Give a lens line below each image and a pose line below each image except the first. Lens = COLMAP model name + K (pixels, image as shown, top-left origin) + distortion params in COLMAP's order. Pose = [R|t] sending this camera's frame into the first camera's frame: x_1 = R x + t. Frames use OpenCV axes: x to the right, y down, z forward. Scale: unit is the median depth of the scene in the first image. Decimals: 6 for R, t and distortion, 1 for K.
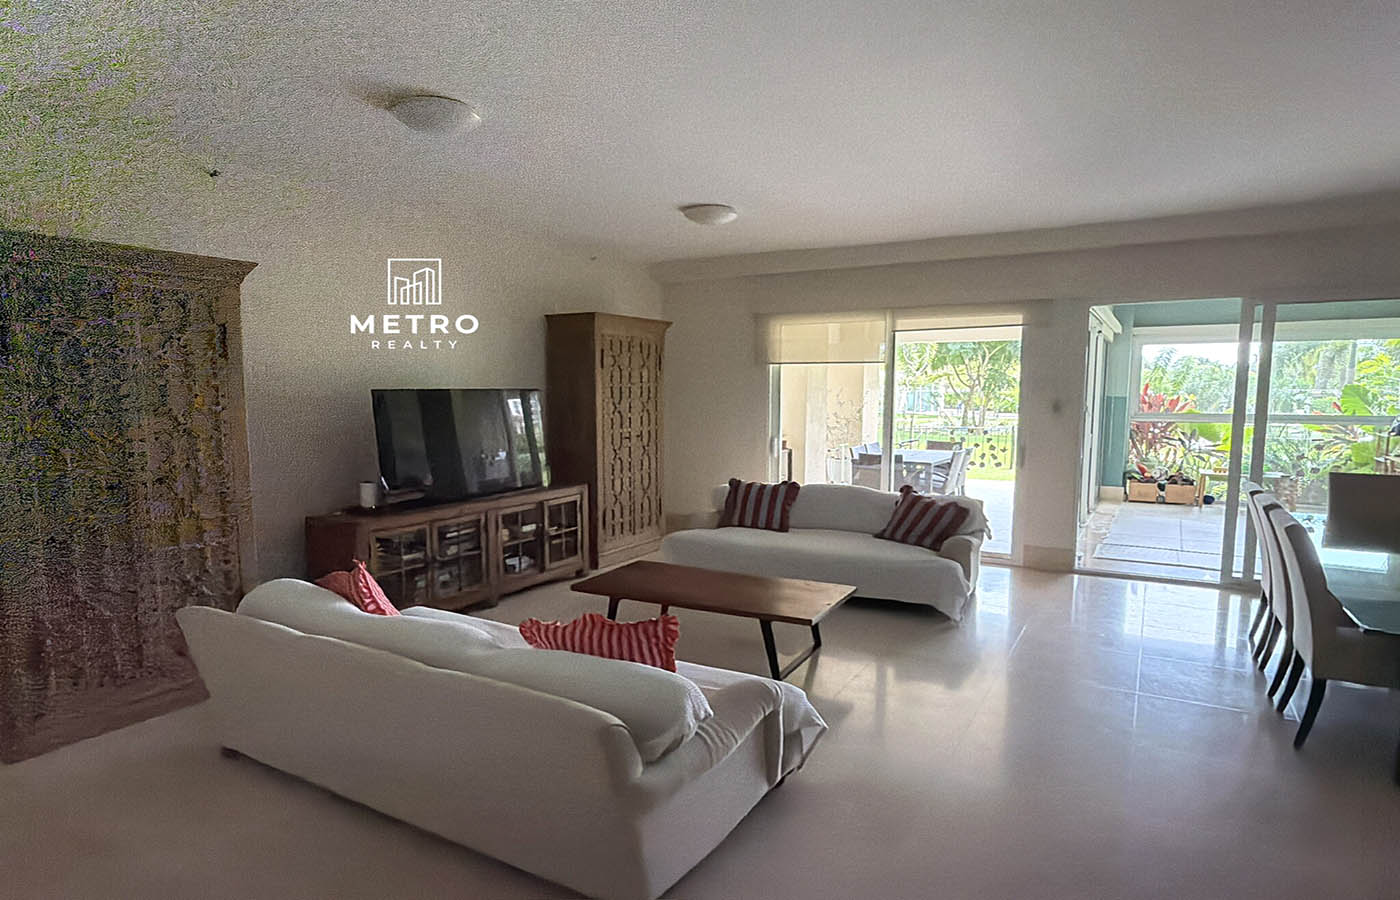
lens RADIAL K [[779.9, 0, 713.8], [0, 779.9, 481.4], [0, 0, 1]] dist [0.002421, -0.001198]
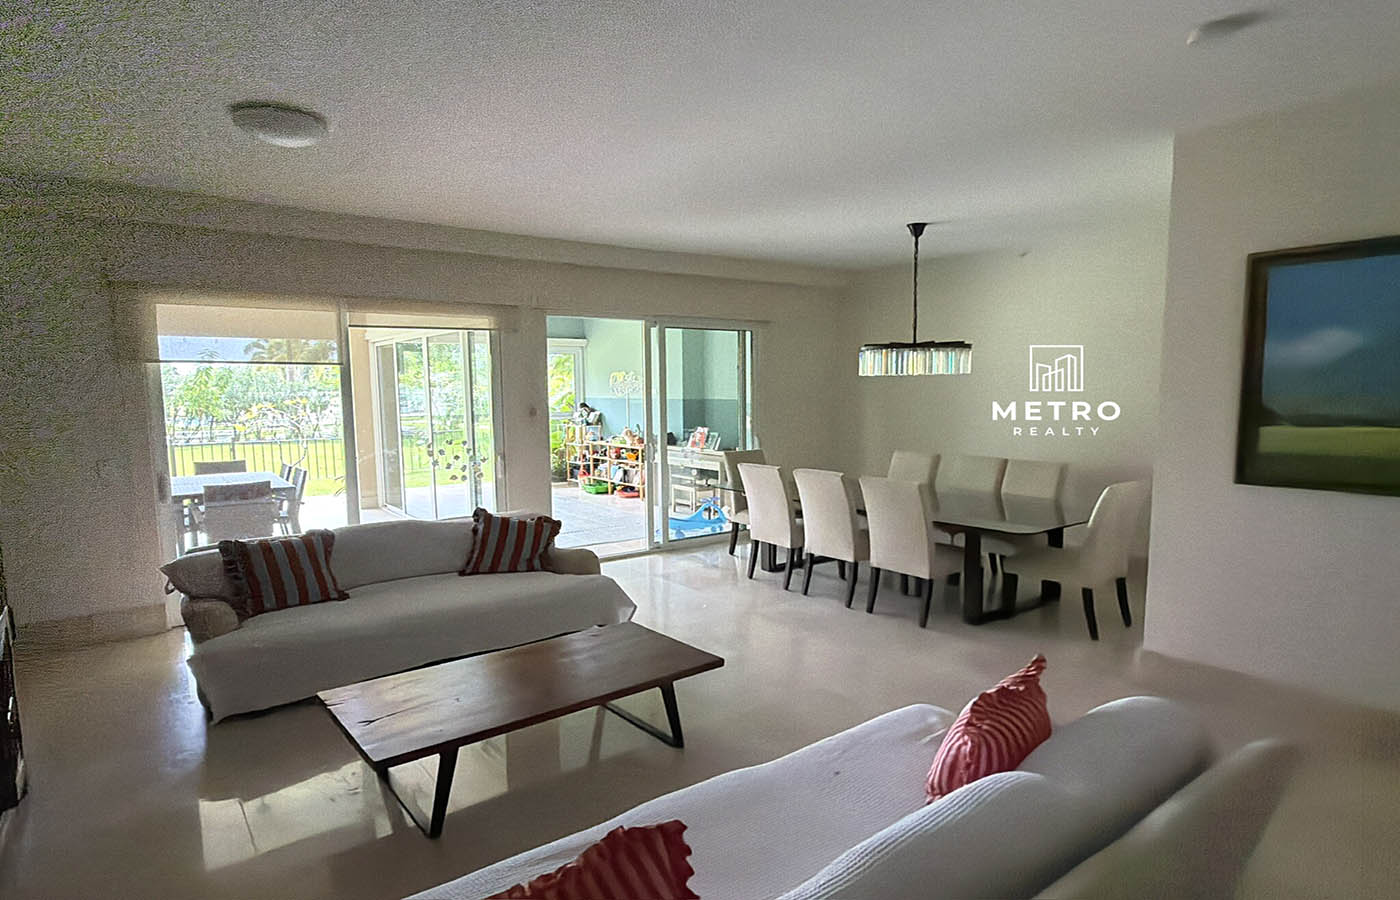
lens RADIAL K [[779.9, 0, 704.6], [0, 779.9, 475.3], [0, 0, 1]] dist [0.002421, -0.001198]
pose [[0.388085, -0.108505, 0.915214, -0.255219], [0.119597, 0.990578, 0.066726, -0.033679], [-0.913831, 0.083562, 0.397406, 0.241748]]
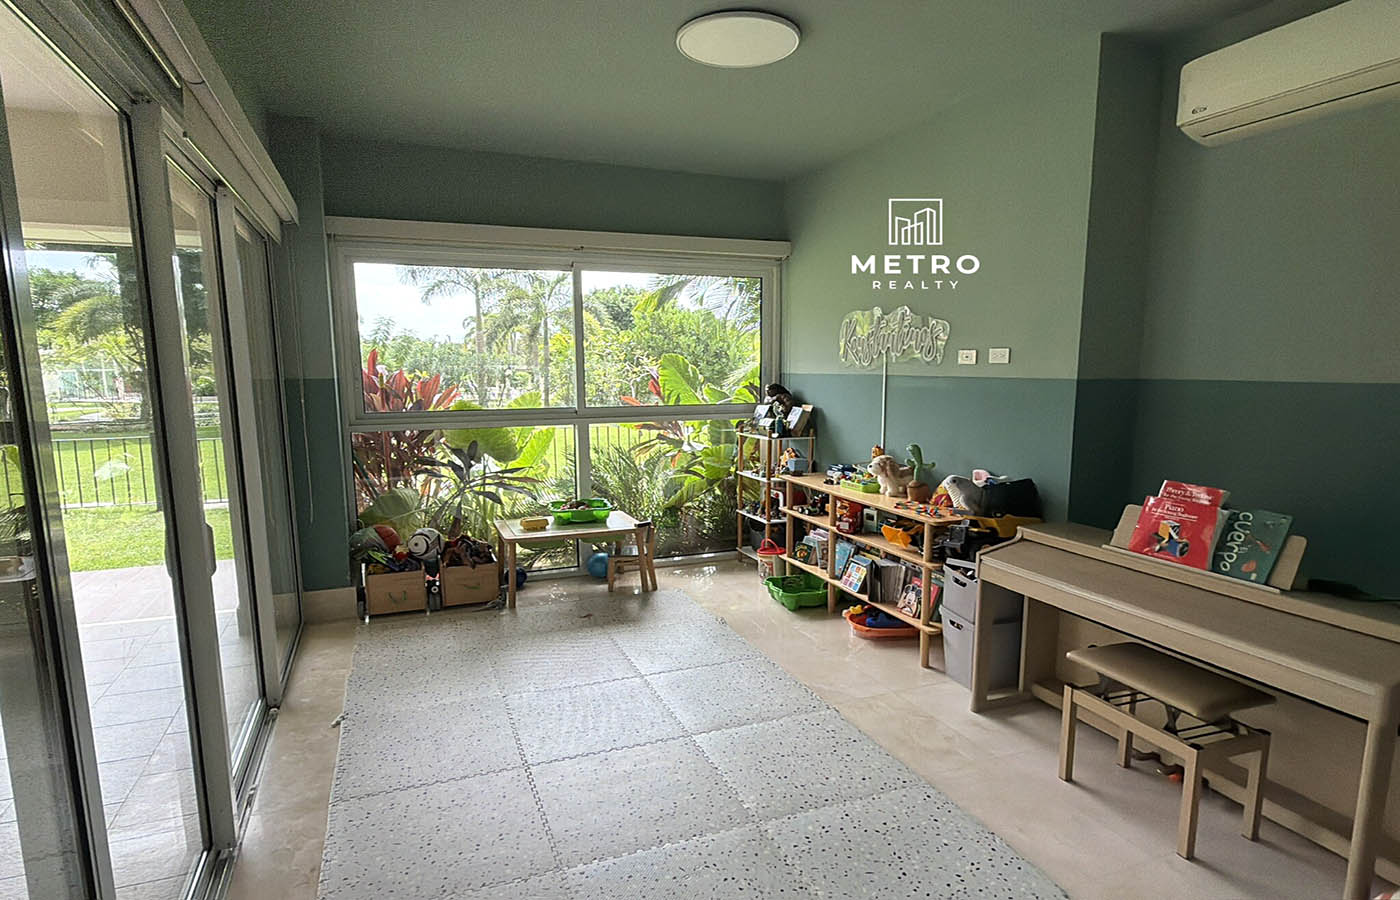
lens RADIAL K [[779.9, 0, 683.0], [0, 779.9, 485.7], [0, 0, 1]] dist [0.002421, -0.001198]
pose [[0.635285, -0.124892, 0.762112, 0.319541], [0.098997, 0.991865, 0.080020, -0.066224], [-0.765906, 0.024611, 0.642481, 0.583545]]
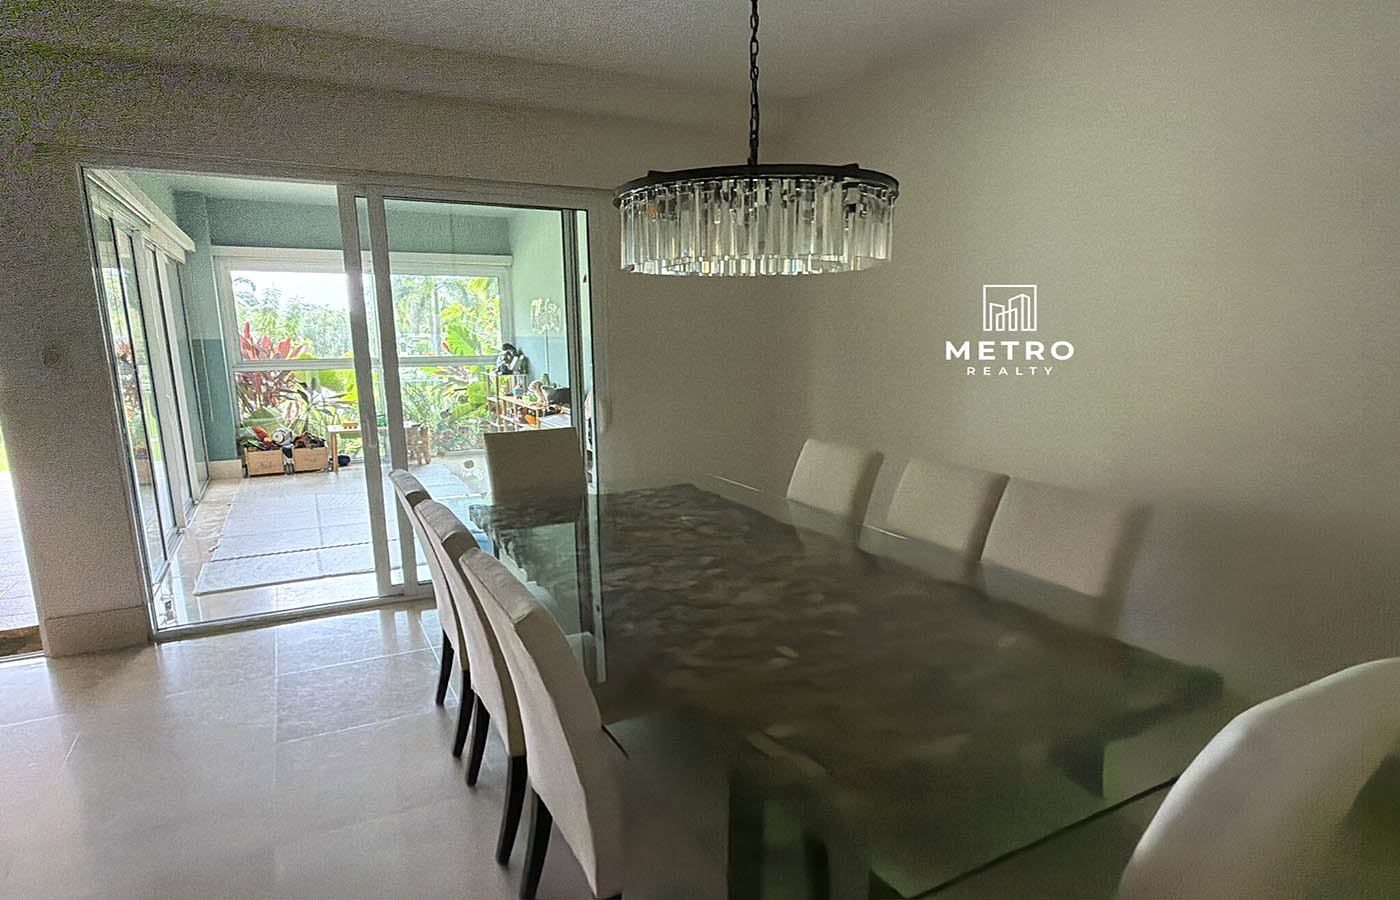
lens RADIAL K [[779.9, 0, 691.6], [0, 779.9, 495.8], [0, 0, 1]] dist [0.002421, -0.001198]
pose [[0.547315, -0.177341, 0.817922, 0.137491], [0.108016, 0.984087, 0.141089, -0.017827], [-0.829927, 0.011128, 0.557761, 0.209601]]
